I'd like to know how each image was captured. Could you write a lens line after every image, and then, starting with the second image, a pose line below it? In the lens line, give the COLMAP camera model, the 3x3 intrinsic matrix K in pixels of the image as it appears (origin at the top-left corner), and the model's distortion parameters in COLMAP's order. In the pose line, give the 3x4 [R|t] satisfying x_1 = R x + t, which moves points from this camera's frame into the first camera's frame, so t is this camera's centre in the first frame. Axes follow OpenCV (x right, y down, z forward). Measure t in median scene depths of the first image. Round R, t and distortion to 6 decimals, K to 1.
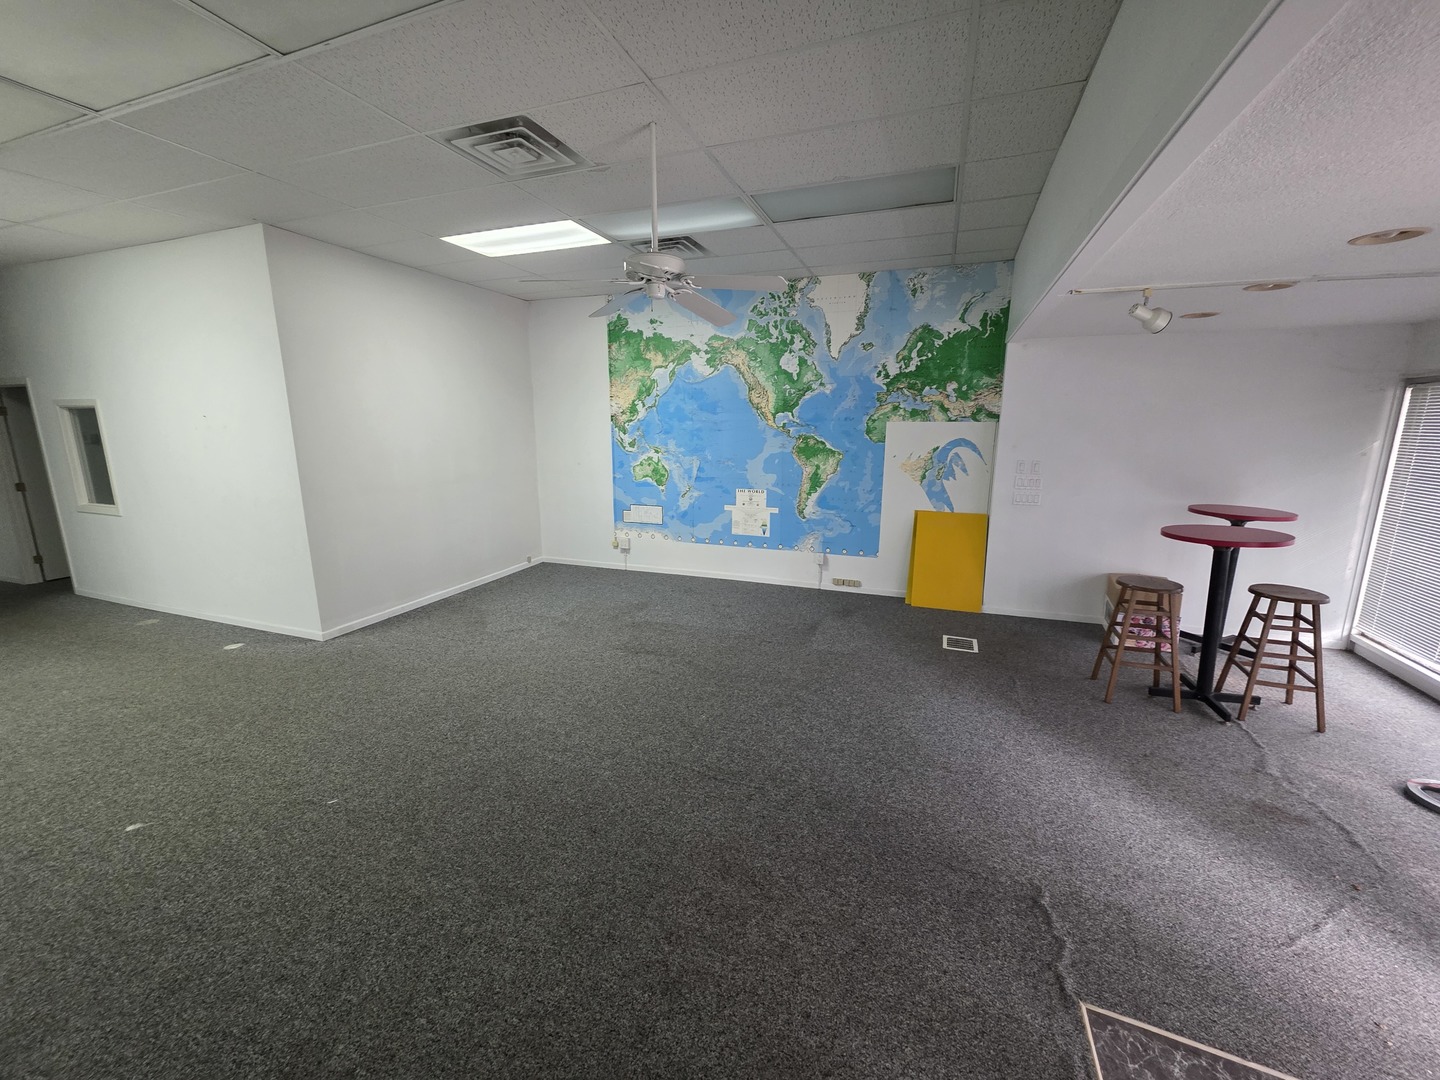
lens RADIAL K [[573.3, 0, 721.5], [0, 573.3, 539.0], [0, 0, 1]] dist [0.000470, 0.000635]
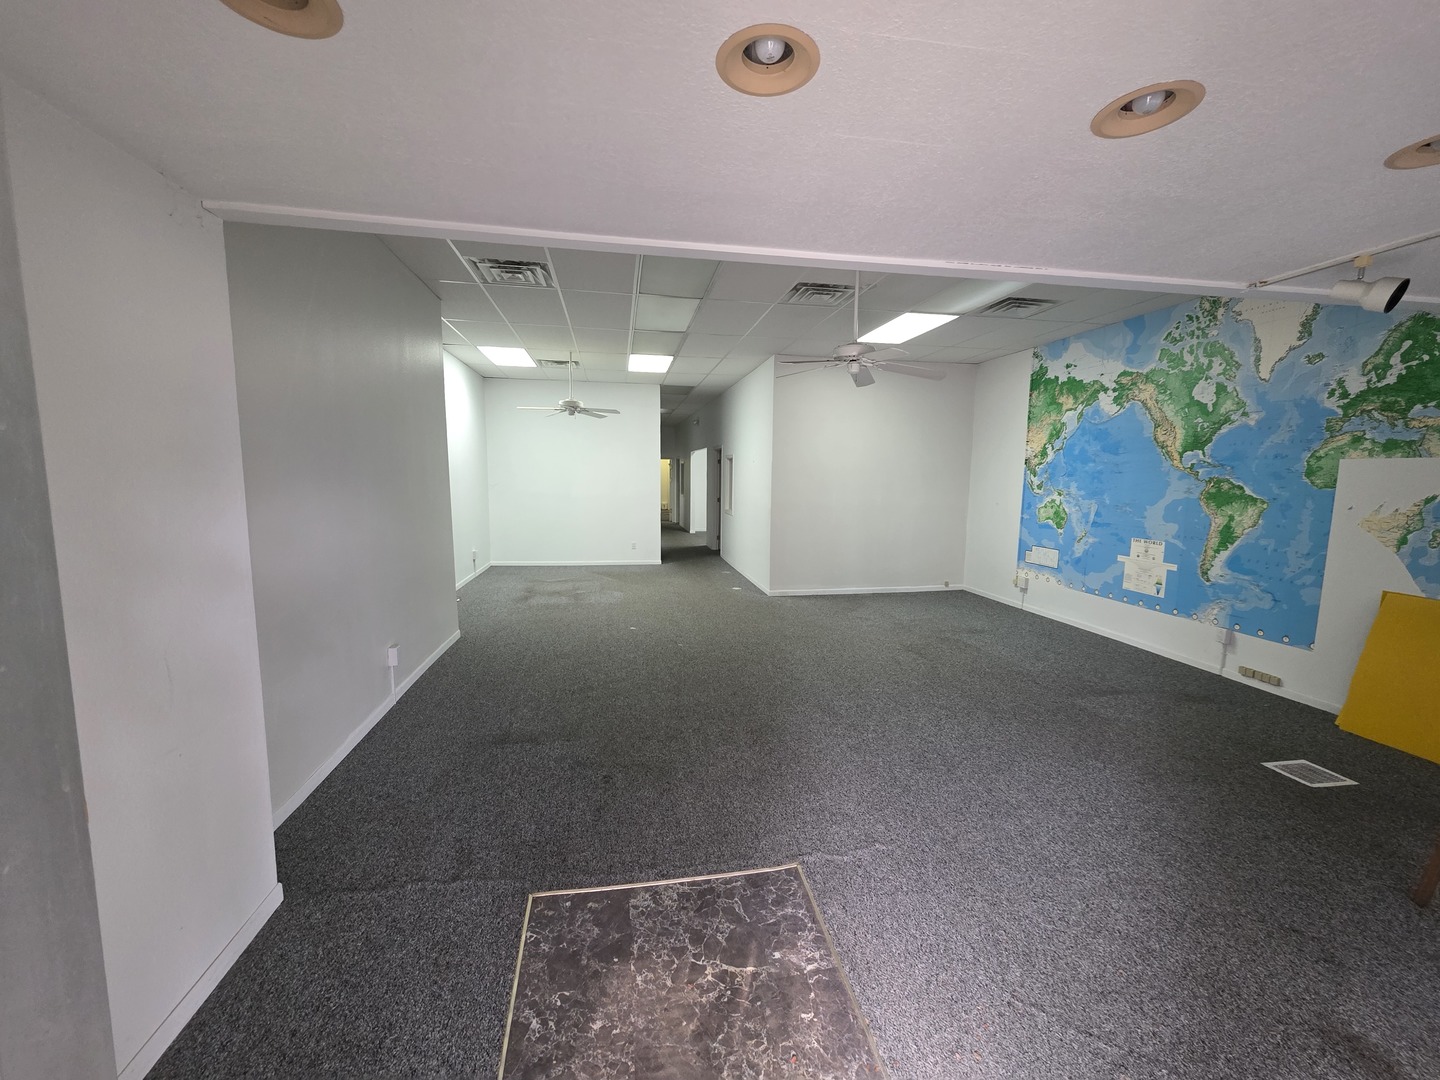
lens RADIAL K [[573.3, 0, 720.4], [0, 573.3, 539.2], [0, 0, 1]] dist [0.000470, 0.000635]
pose [[0.509464, 0.102114, -0.854412, 0.487252], [-0.180742, 0.983482, 0.009768, 0.021849], [0.841296, 0.149451, 0.519505, 0.007753]]
